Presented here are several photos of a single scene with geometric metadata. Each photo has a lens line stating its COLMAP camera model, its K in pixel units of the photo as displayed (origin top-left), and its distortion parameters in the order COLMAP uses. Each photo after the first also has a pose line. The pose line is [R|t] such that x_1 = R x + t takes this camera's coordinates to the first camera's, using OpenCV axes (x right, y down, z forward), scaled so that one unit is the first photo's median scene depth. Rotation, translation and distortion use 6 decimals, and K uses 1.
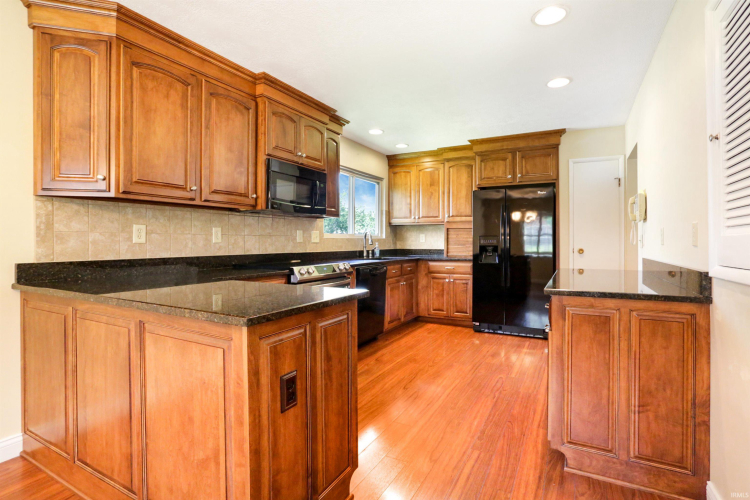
lens RADIAL K [[373.3, 0, 378.7], [0, 373.3, 243.4], [0, 0, 1]] dist [-0.069432, 0.030281]
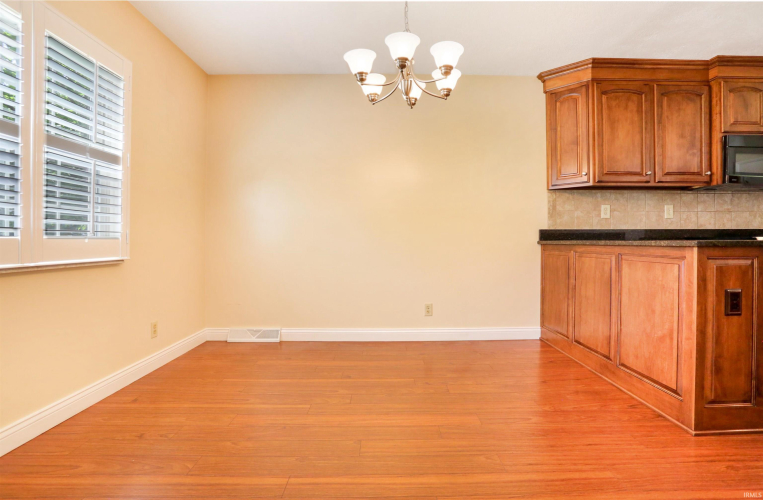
lens RADIAL K [[368.7, 0, 382.5], [0, 368.7, 244.6], [0, 0, 1]] dist [-0.068111, 0.025629]
pose [[0.473417, 0.007648, -0.880805, 0.178434], [-0.003128, 0.999971, 0.007002, 0.108396], [0.880833, -0.000560, 0.473427, -0.470857]]
